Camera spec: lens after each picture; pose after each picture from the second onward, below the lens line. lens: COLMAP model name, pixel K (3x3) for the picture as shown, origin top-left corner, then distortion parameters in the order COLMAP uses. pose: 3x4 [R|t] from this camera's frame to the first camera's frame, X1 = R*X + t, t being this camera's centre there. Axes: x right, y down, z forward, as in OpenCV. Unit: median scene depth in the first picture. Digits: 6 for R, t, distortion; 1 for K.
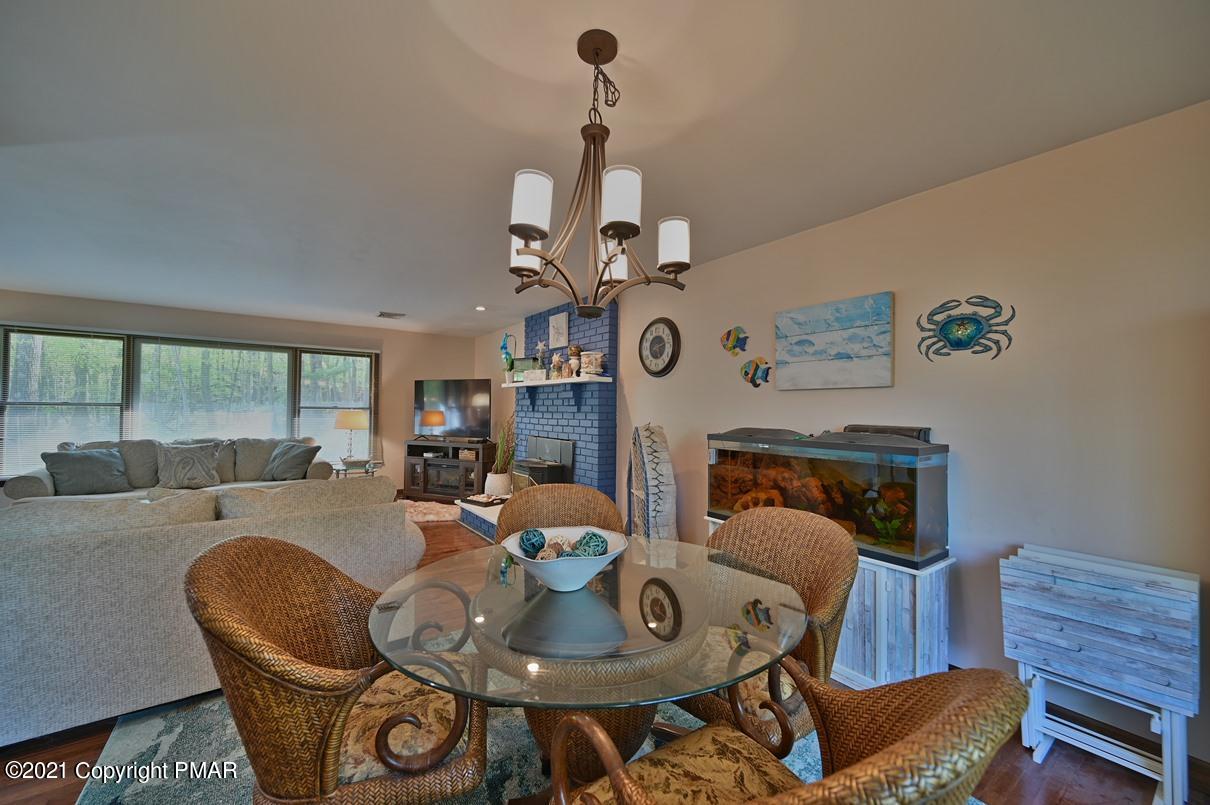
lens RADIAL K [[475.7, 0, 607.0], [0, 475.7, 403.1], [0, 0, 1]] dist [0.000460, -0.000347]
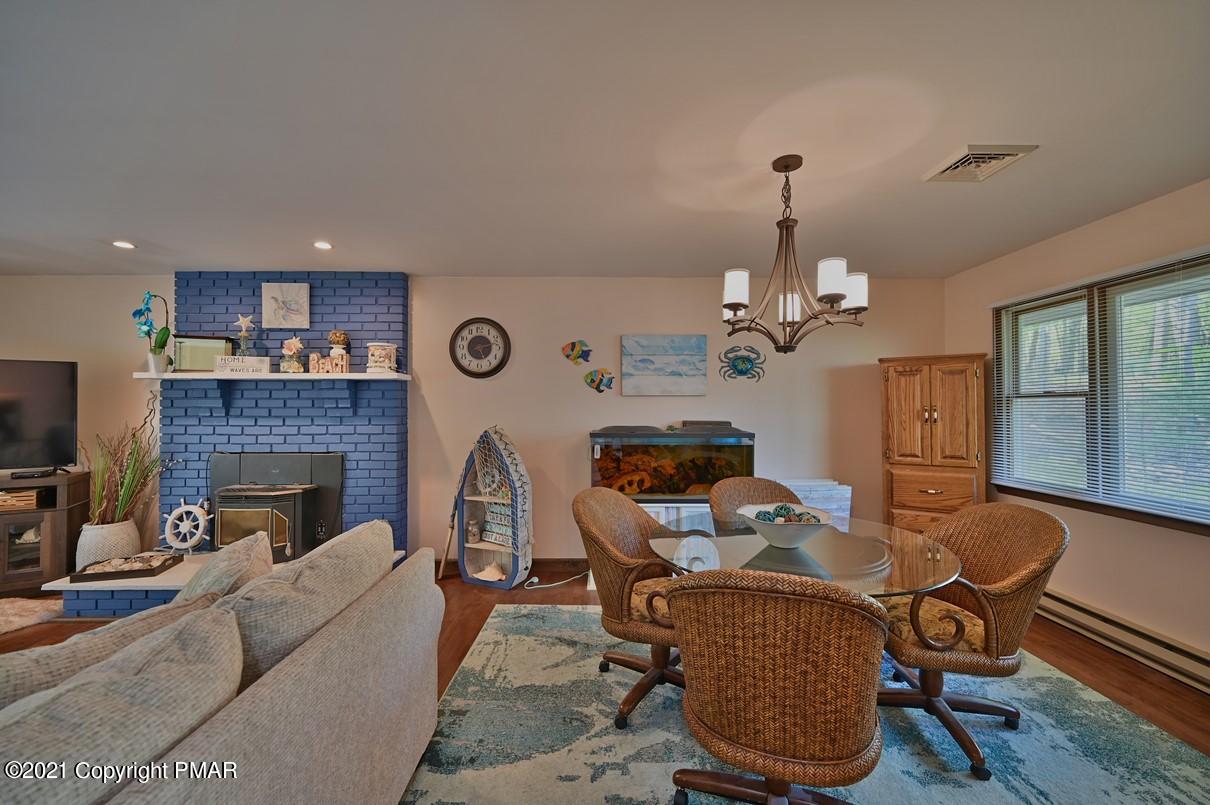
lens RADIAL K [[475.7, 0, 607.0], [0, 475.7, 403.1], [0, 0, 1]] dist [0.000460, -0.000347]
pose [[0.577507, -0.004544, 0.816373, -0.646466], [-0.005100, 0.999945, 0.009173, -0.017109], [-0.816370, -0.009461, 0.577452, 0.267699]]
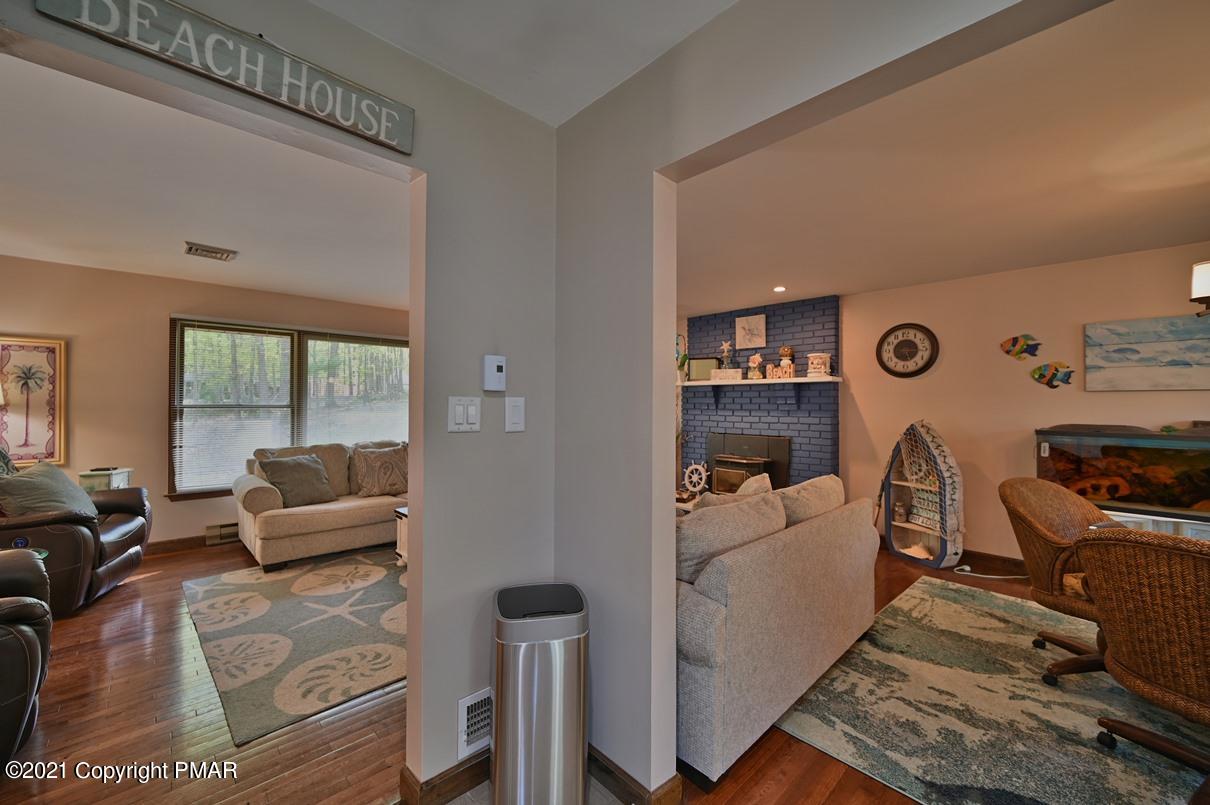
lens RADIAL K [[475.7, 0, 607.0], [0, 475.7, 403.1], [0, 0, 1]] dist [0.000460, -0.000347]
pose [[0.990621, -0.008859, 0.136352, -0.867194], [0.006867, 0.999863, 0.015072, -0.021289], [-0.136467, -0.013994, 0.990546, 0.012448]]
